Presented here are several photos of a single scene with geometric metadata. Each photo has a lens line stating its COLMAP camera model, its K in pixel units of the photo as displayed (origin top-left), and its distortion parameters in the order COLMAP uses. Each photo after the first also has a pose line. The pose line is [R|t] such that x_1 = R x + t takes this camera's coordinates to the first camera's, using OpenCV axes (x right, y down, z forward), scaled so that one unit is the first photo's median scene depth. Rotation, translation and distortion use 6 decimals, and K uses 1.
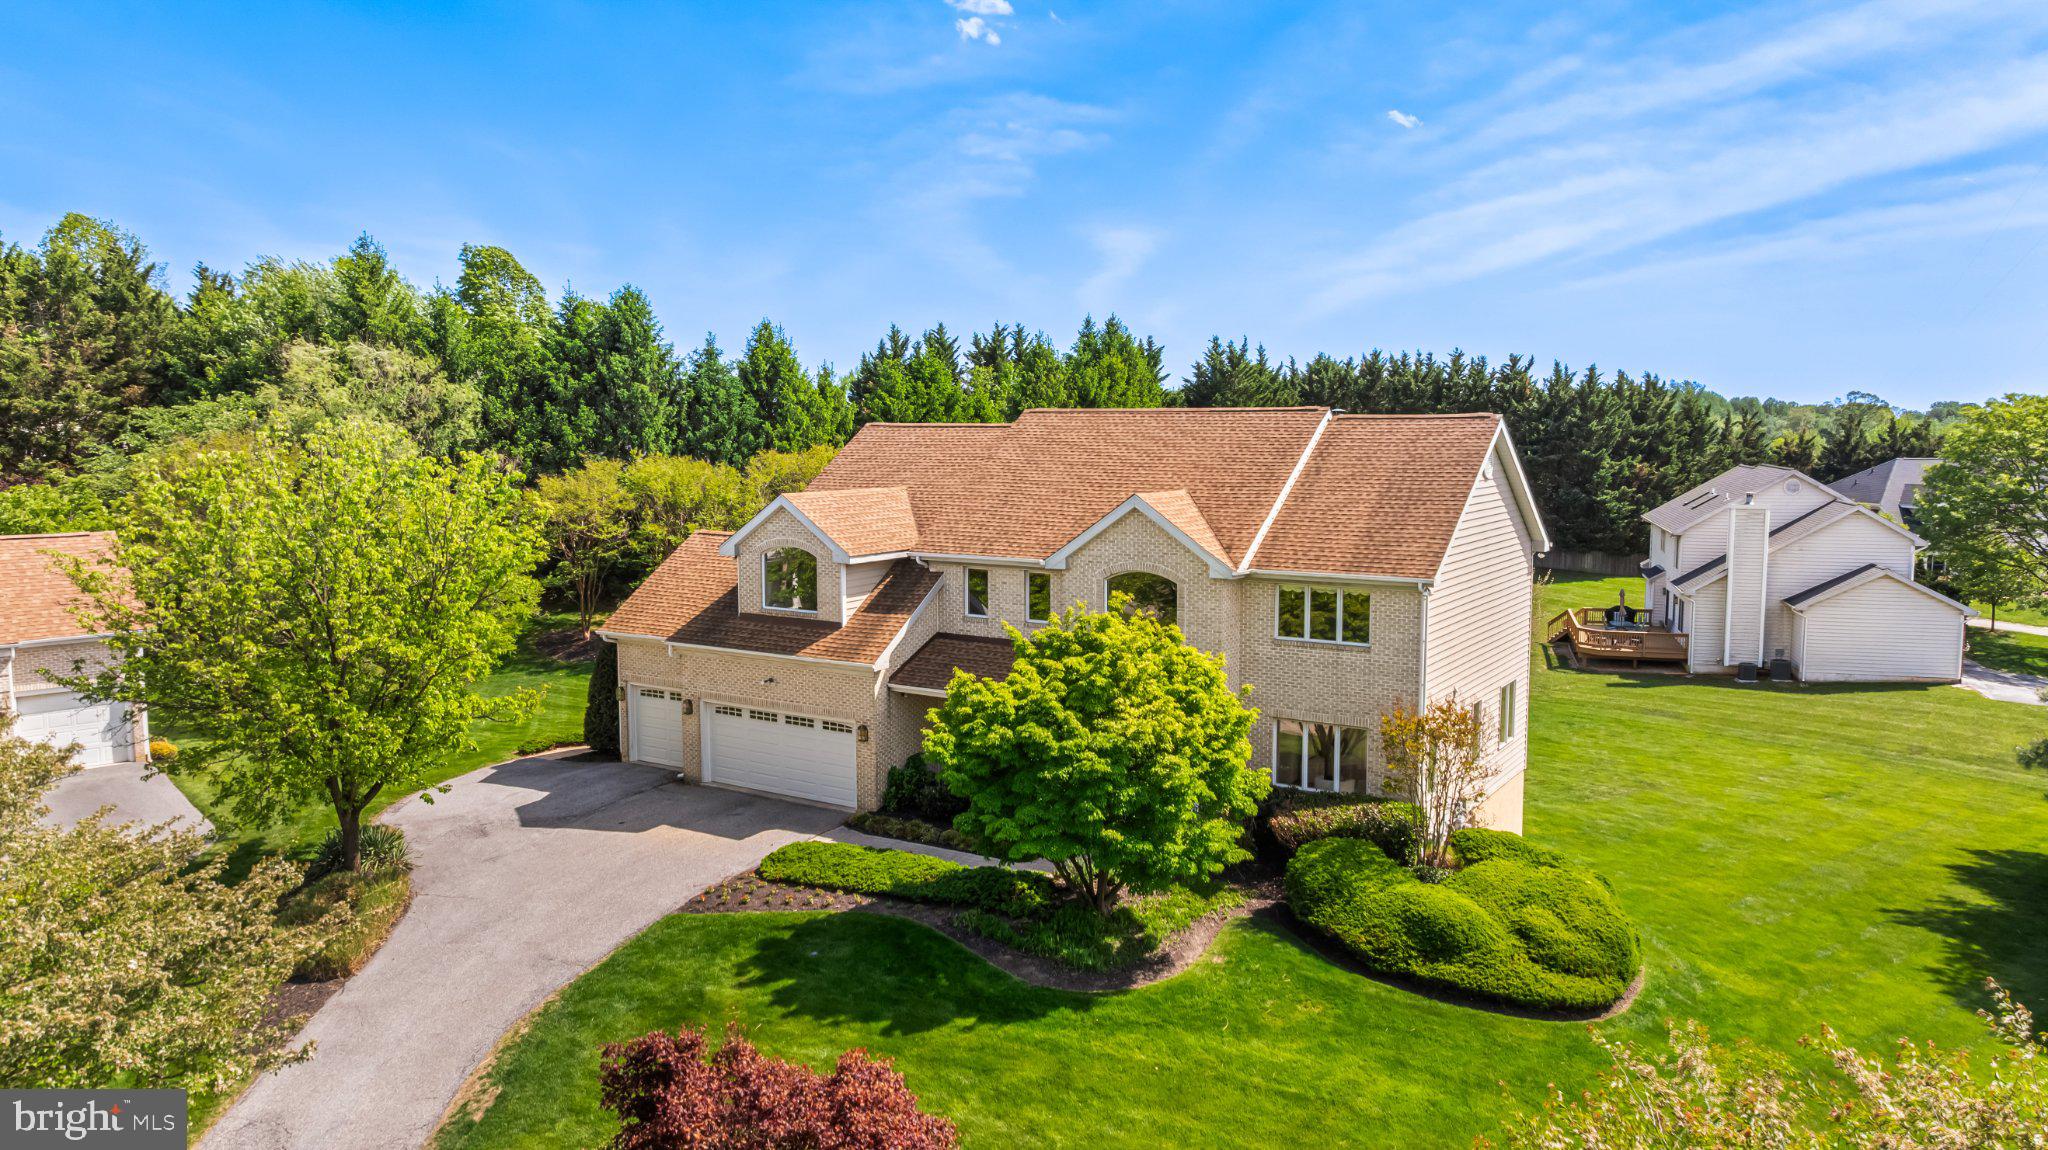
lens RADIAL K [[1441.5, 0, 1032.1], [0, 1441.5, 566.4], [0, 0, 1]] dist [-0.028713, -0.002144]
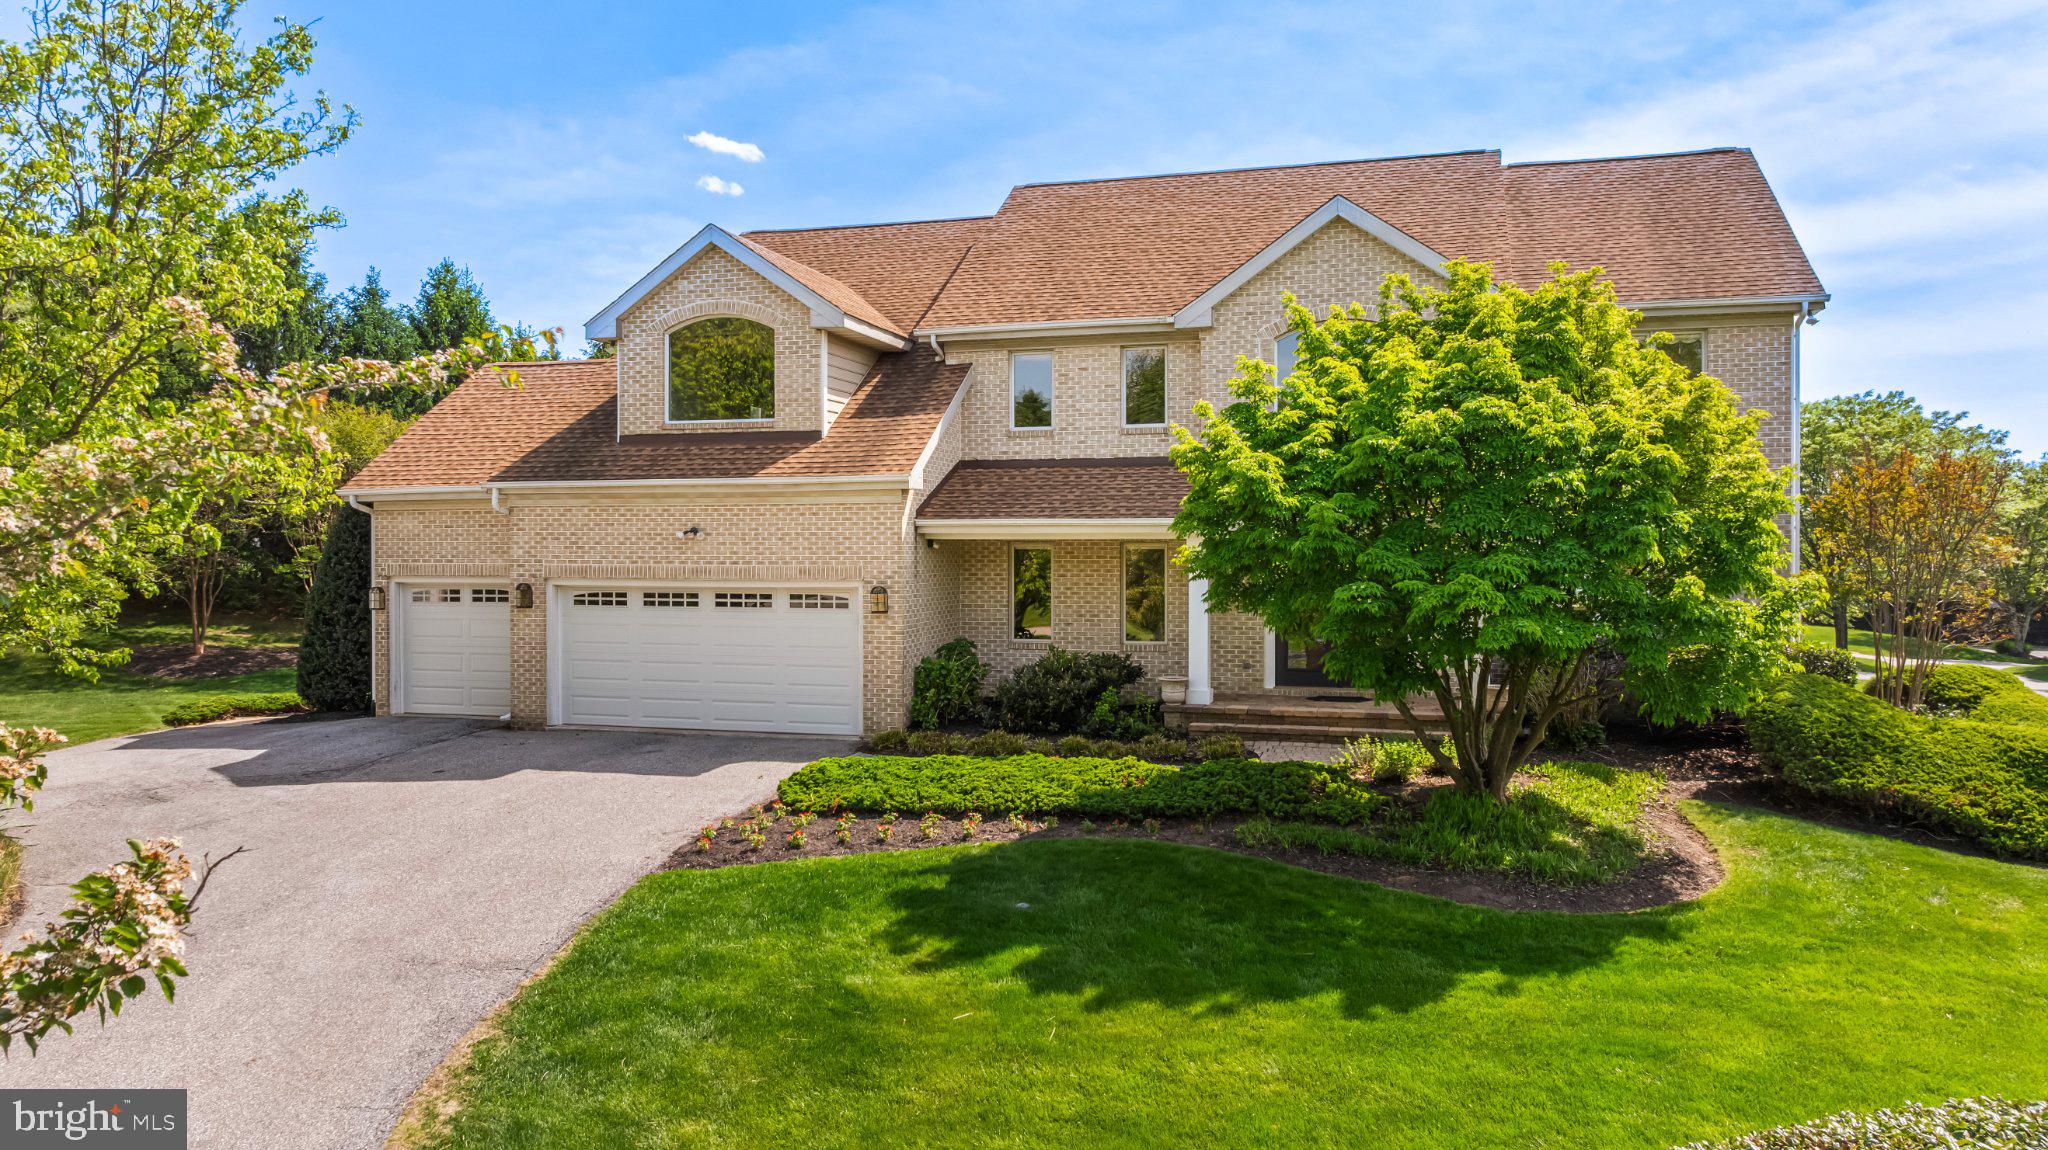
lens RADIAL K [[1441.5, 0, 1032.1], [0, 1441.5, 566.4], [0, 0, 1]] dist [-0.028713, -0.002144]
pose [[0.958992, -0.000422, 0.283434, -0.220556], [0.026255, 0.995832, -0.087350, 0.152369], [-0.282216, 0.091209, 0.955005, 0.403835]]
